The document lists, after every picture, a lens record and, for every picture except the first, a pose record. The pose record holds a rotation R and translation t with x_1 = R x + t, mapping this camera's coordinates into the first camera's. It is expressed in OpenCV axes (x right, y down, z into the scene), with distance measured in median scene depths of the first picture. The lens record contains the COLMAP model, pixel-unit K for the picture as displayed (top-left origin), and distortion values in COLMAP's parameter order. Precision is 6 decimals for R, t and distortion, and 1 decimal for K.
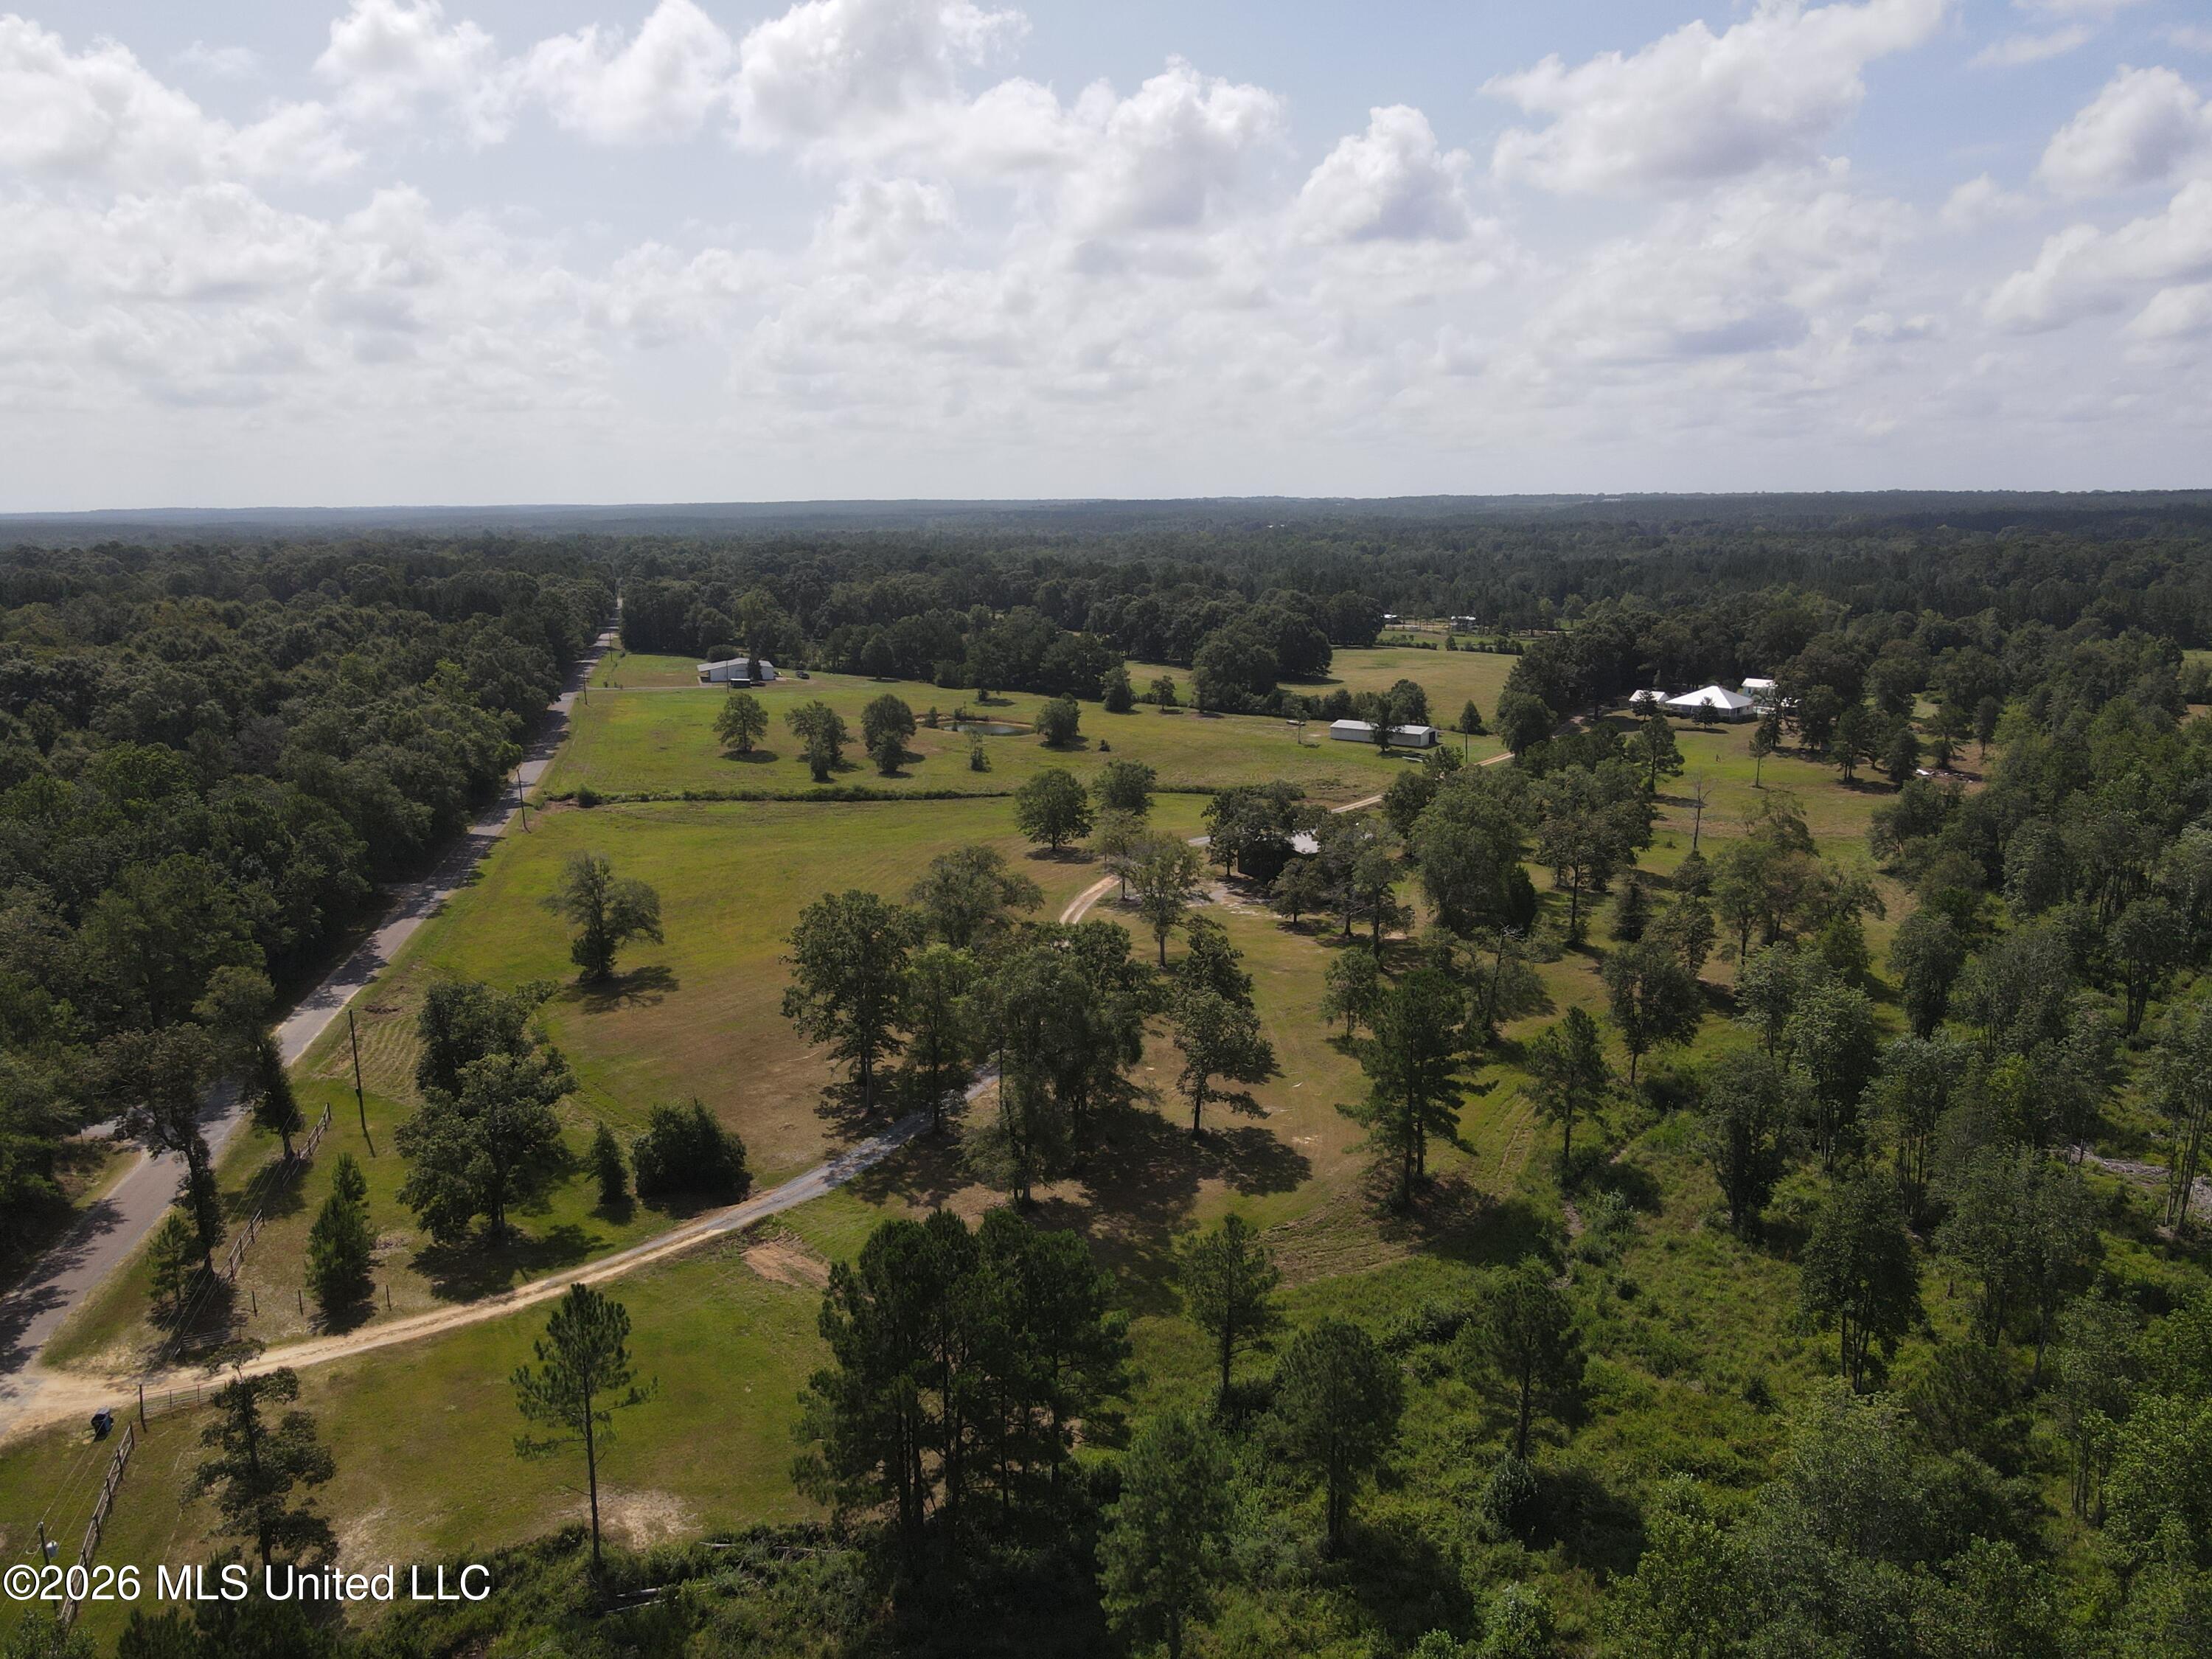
lens RADIAL K [[1626.0, 0, 1099.5], [0, 1626.0, 792.3], [0, 0, 1]] dist [0.009532, 0.013390]
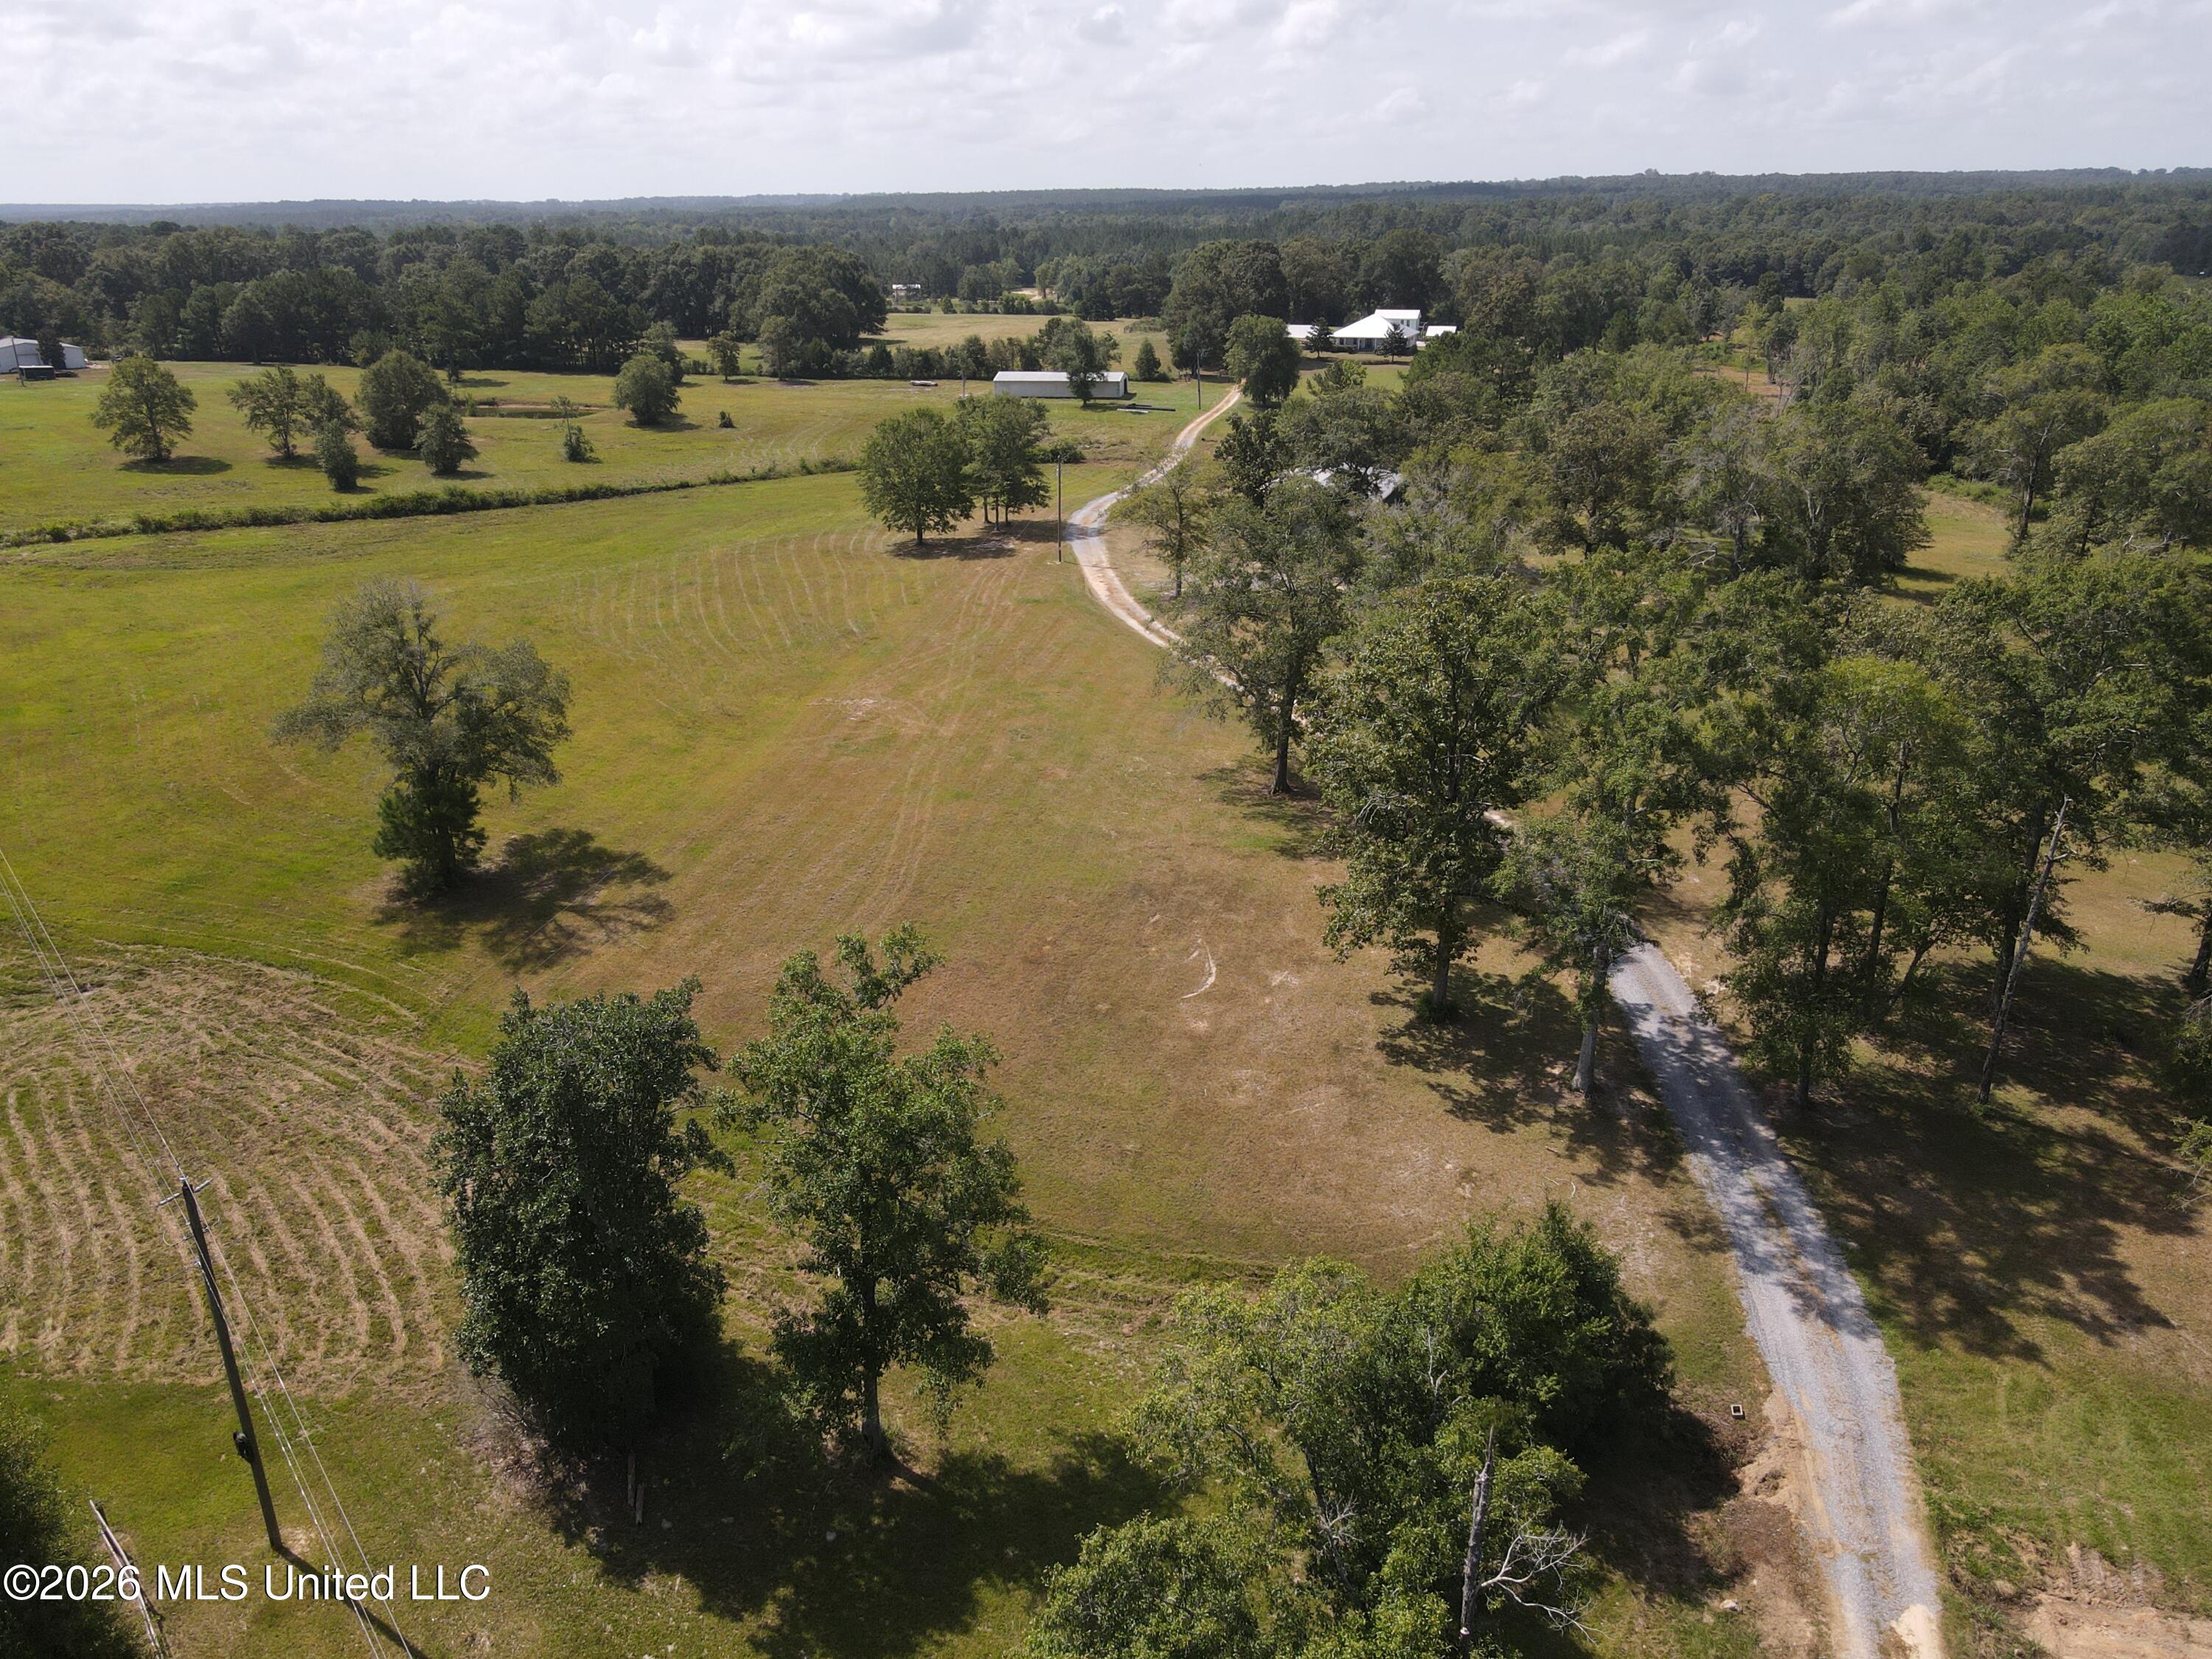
lens RADIAL K [[1626.0, 0, 1070.8], [0, 1626.0, 818.8], [0, 0, 1]] dist [0.009532, 0.013390]
pose [[0.904583, -0.154112, 0.397467, -0.179729], [0.080061, 0.977193, 0.196684, 0.014249], [-0.418713, -0.146096, 0.896290, 0.296922]]
